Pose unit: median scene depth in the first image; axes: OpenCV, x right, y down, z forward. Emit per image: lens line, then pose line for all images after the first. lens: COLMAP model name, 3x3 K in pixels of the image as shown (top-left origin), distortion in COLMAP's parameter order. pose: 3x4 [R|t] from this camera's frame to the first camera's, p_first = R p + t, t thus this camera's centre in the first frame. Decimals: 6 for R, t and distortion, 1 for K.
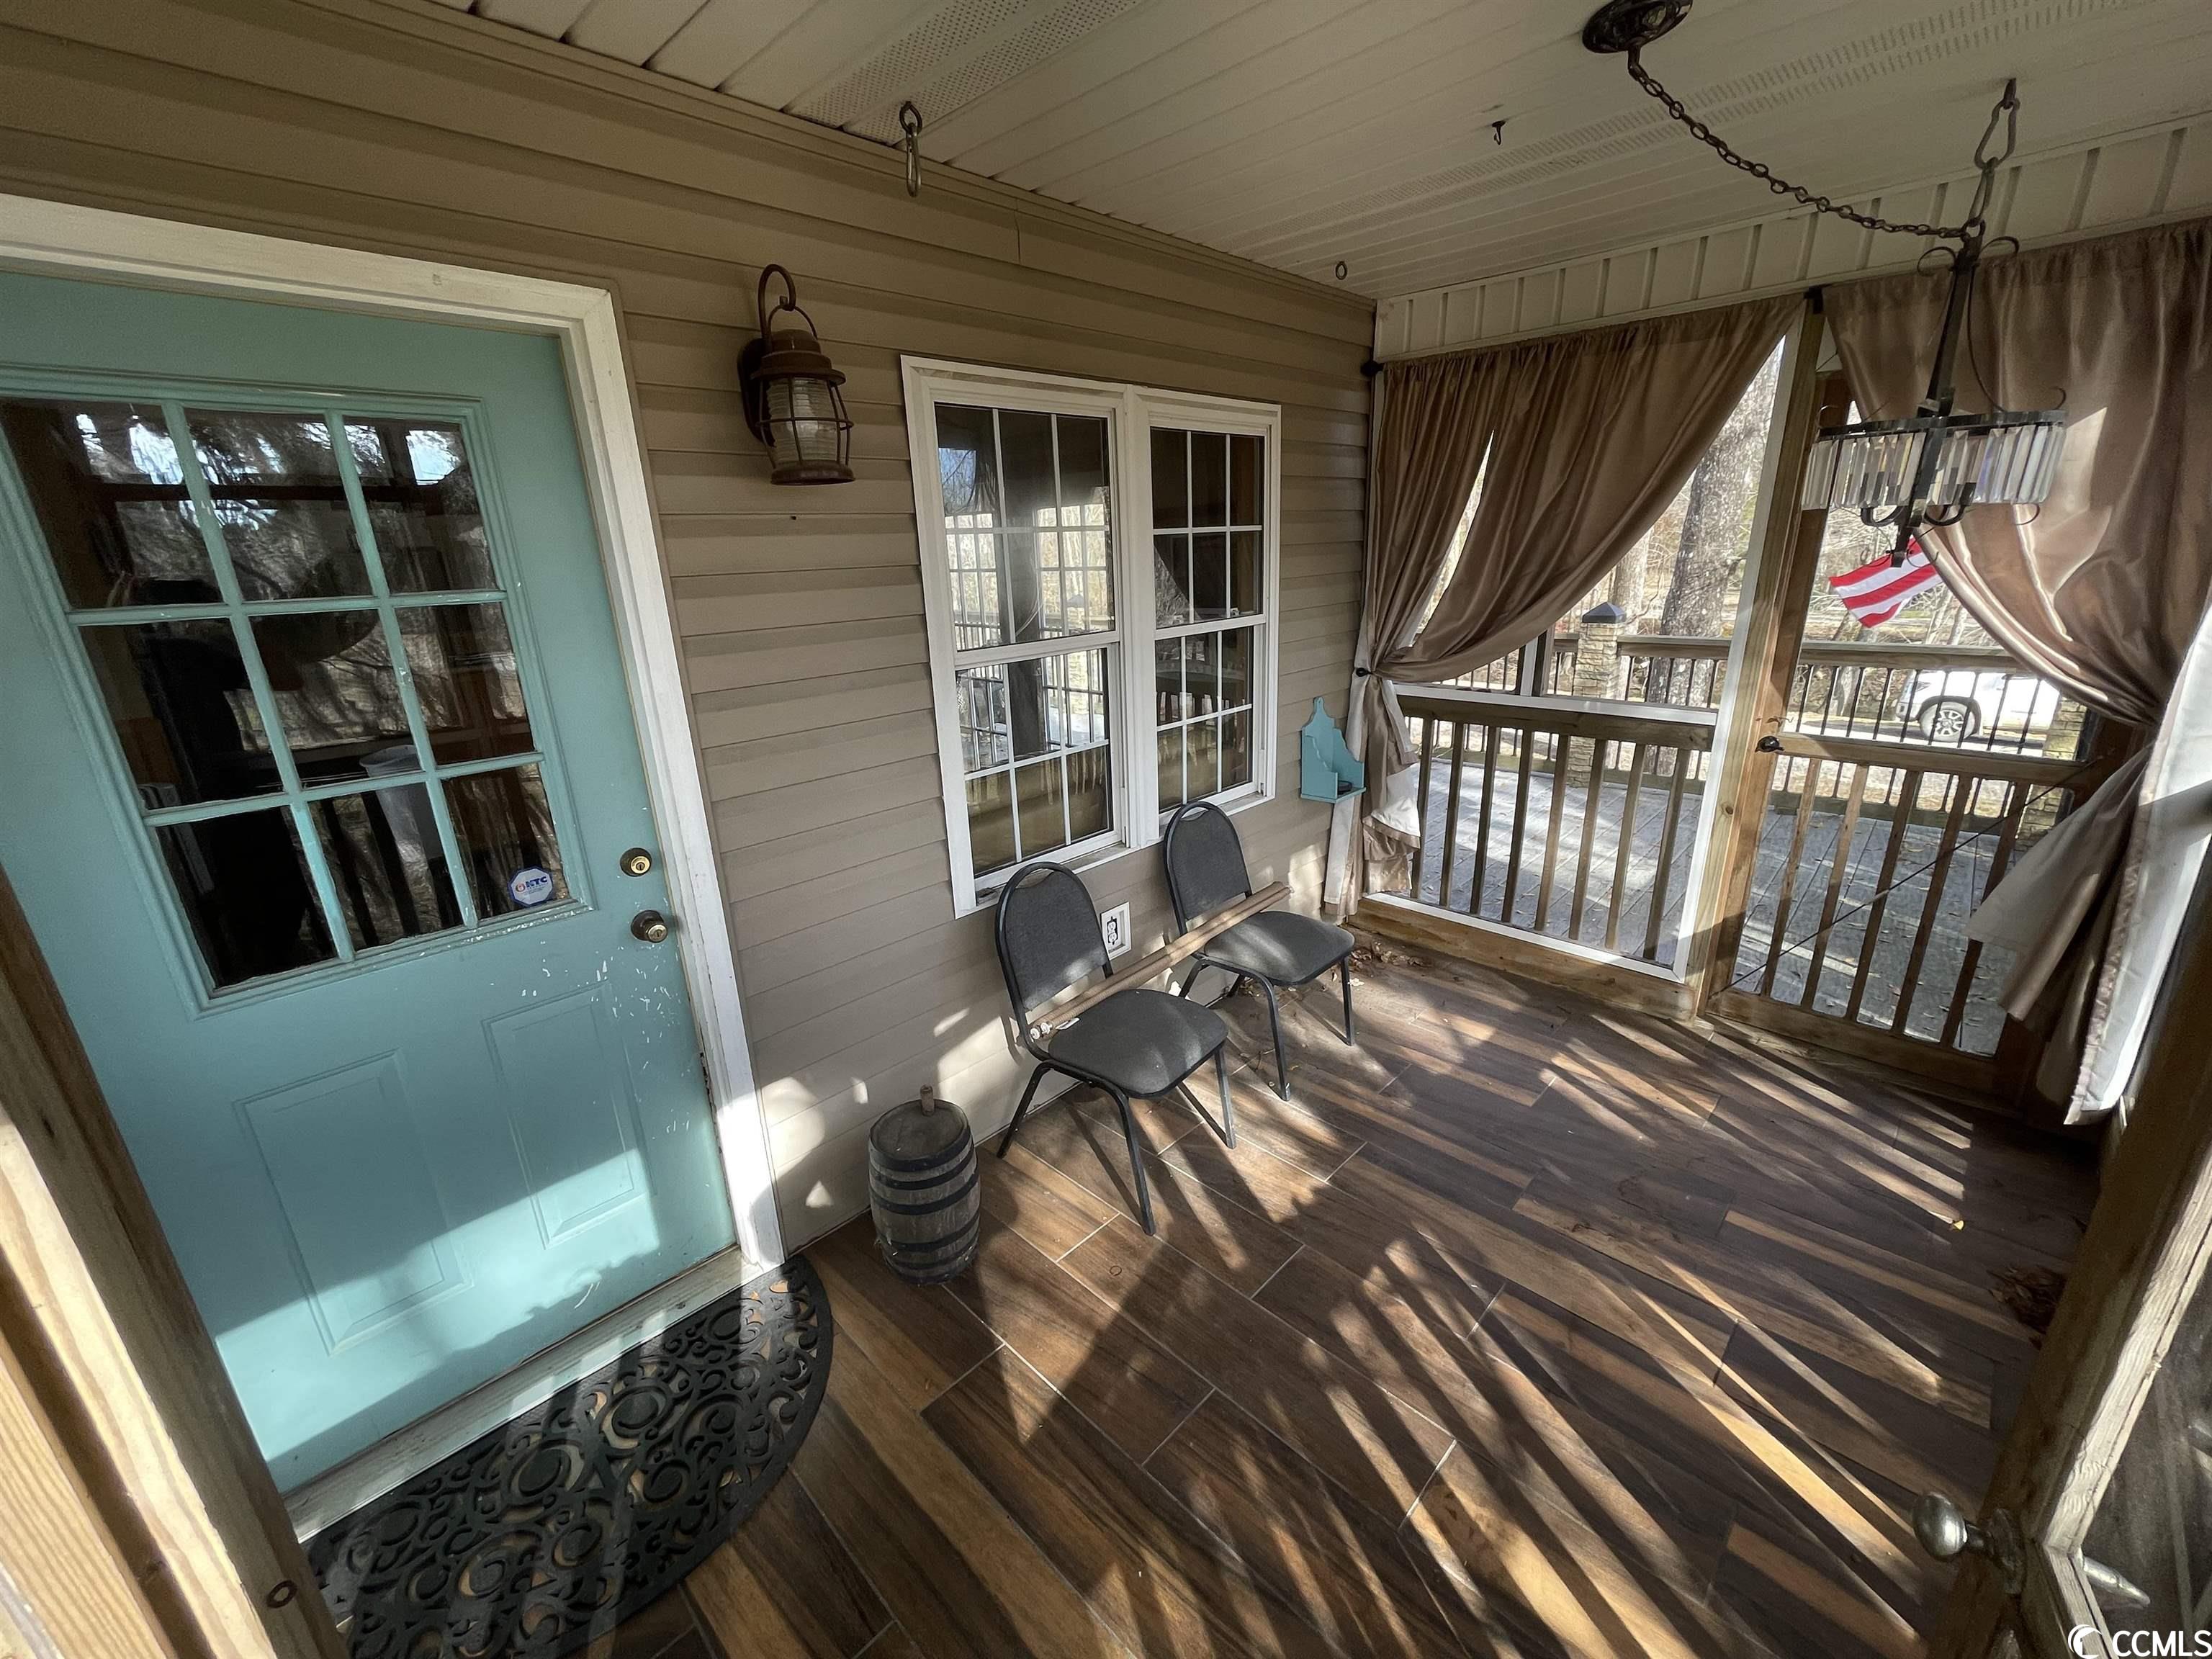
lens RADIAL K [[888.0, 0, 1106.0], [0, 888.0, 829.5], [0, 0, 1]] dist [0.000340, 0.000300]
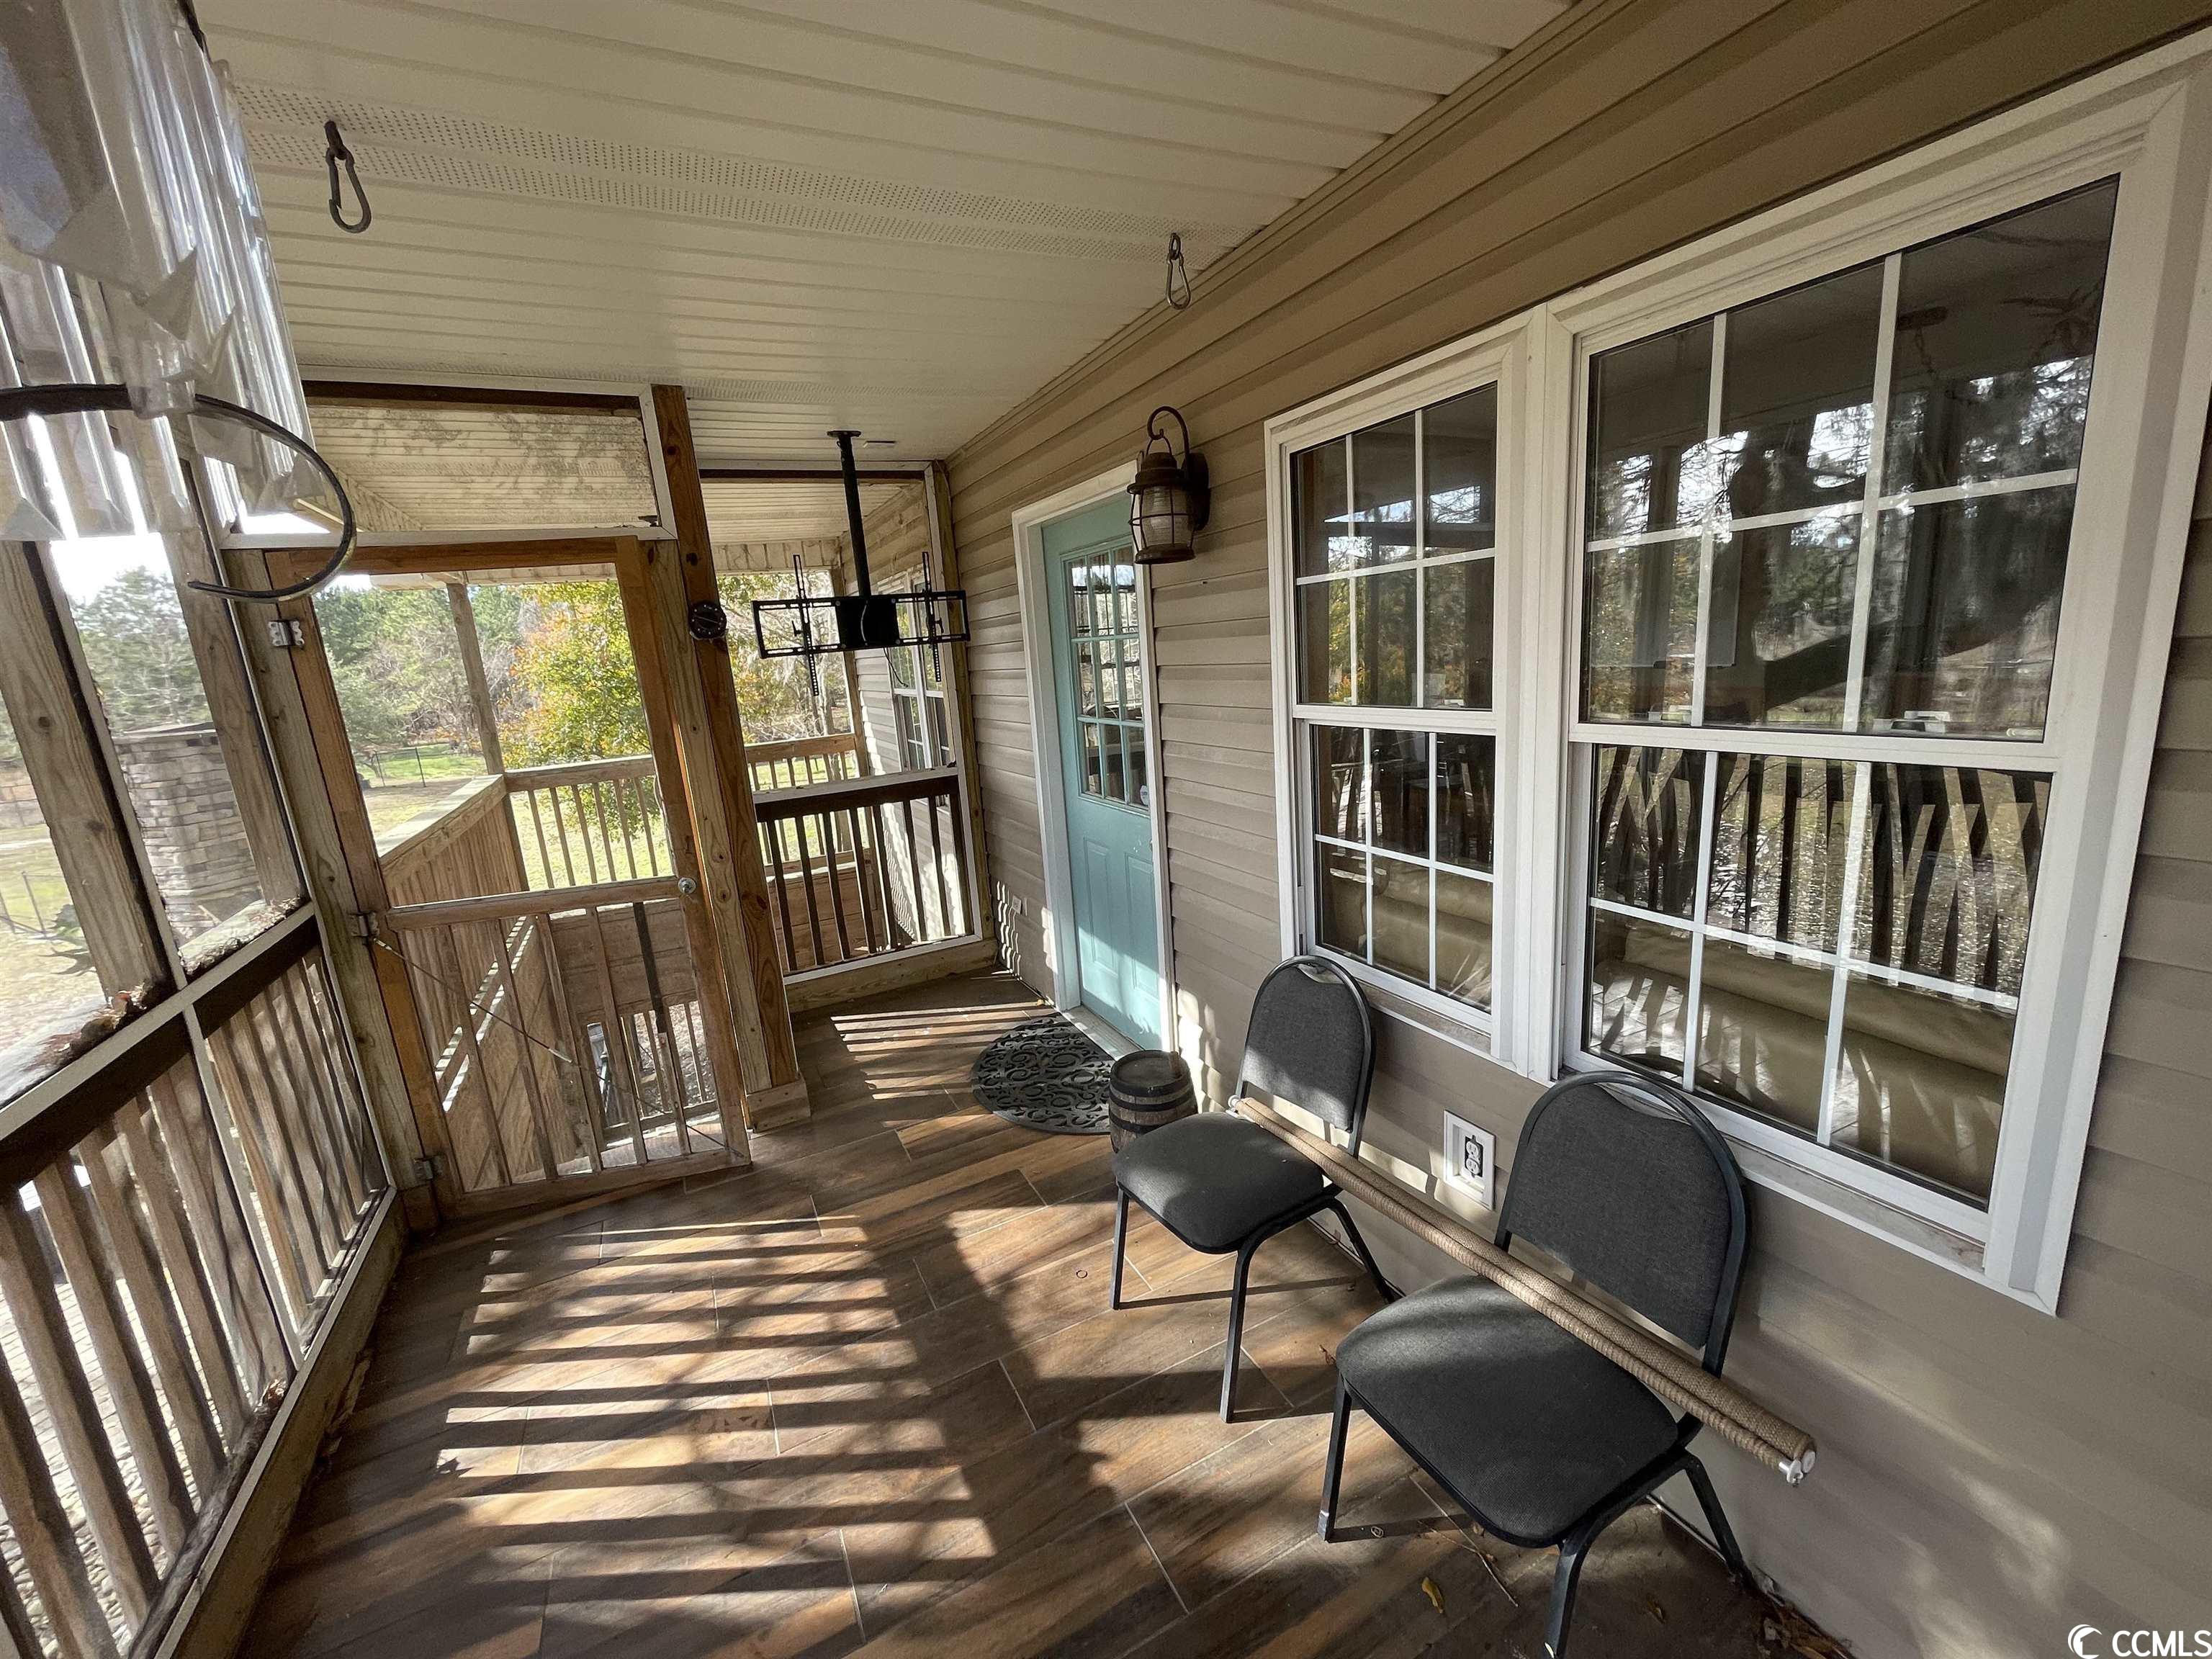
lens RADIAL K [[888.0, 0, 1106.0], [0, 888.0, 829.5], [0, 0, 1]] dist [0.000340, 0.000300]
pose [[-0.314745, 0.248764, -0.915998, 0.778986], [-0.207975, 0.923520, 0.322269, -0.327981], [0.926111, 0.291938, -0.238936, 1.030687]]
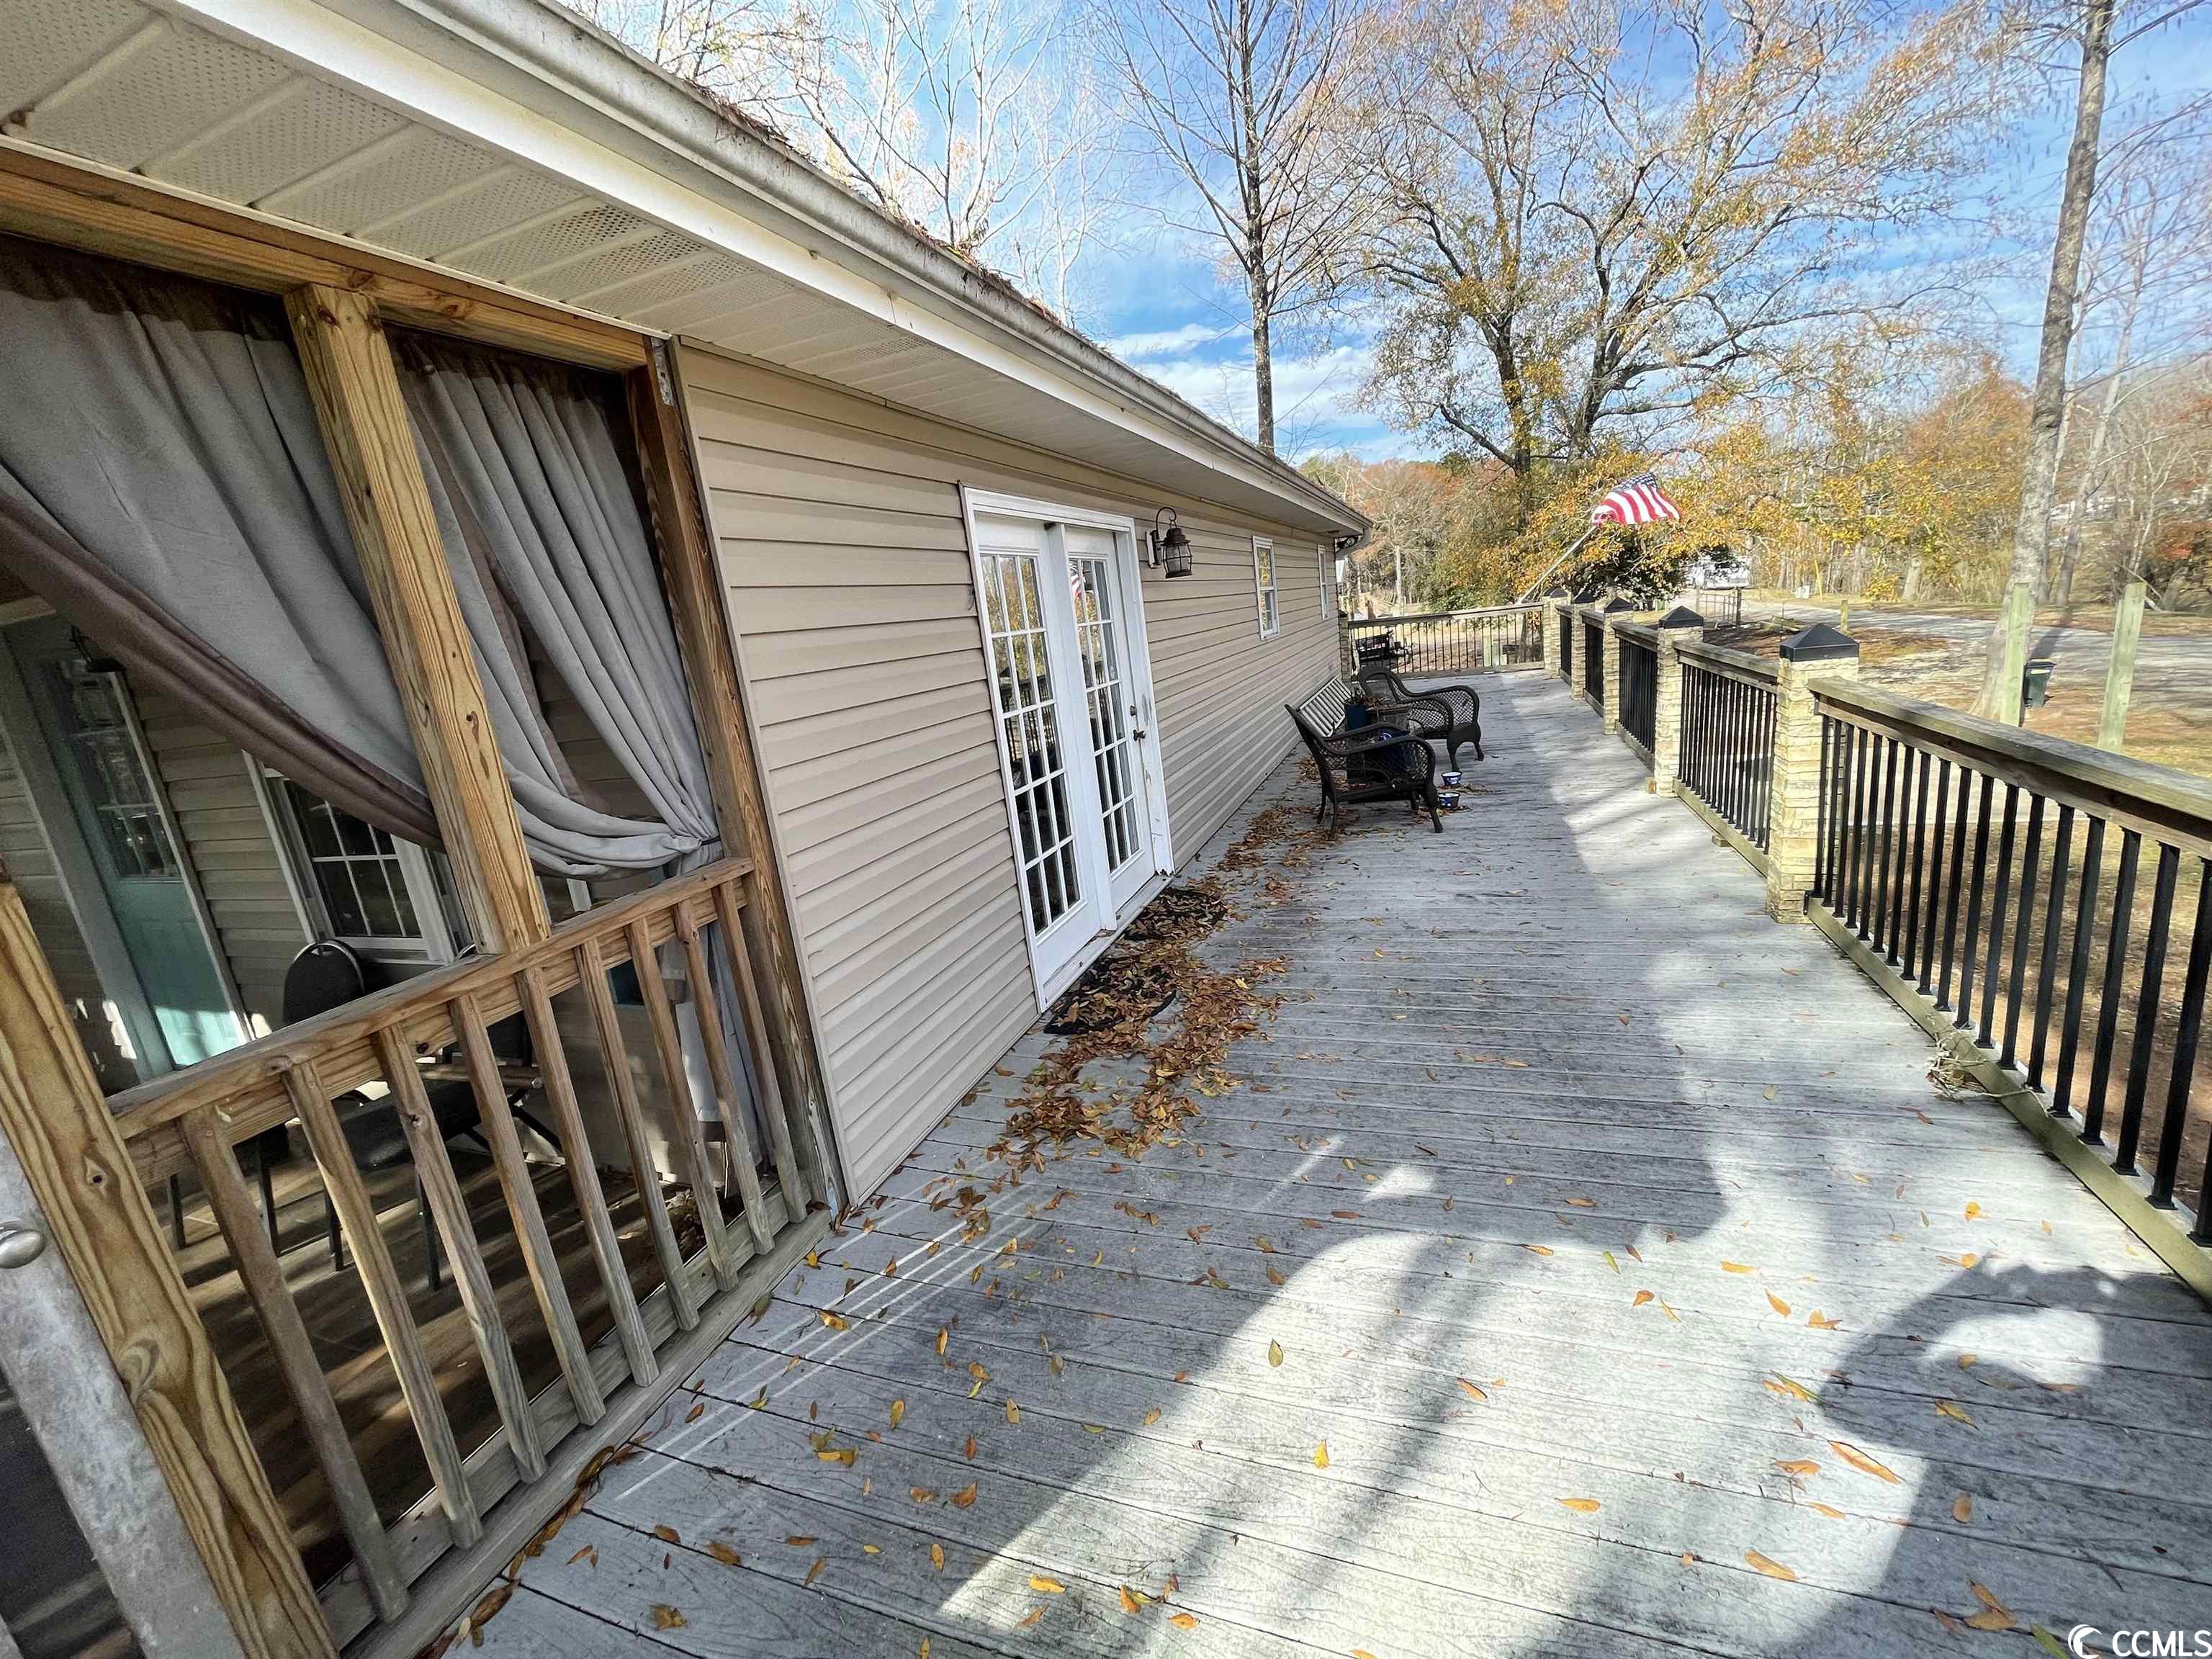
lens RADIAL K [[888.0, 0, 1106.0], [0, 888.0, 829.5], [0, 0, 1]] dist [0.000340, 0.000300]
pose [[0.393919, 0.187570, -0.899803, 1.445599], [-0.171555, 0.976757, 0.128507, -0.469834], [0.902993, 0.103744, 0.416942, 1.493566]]
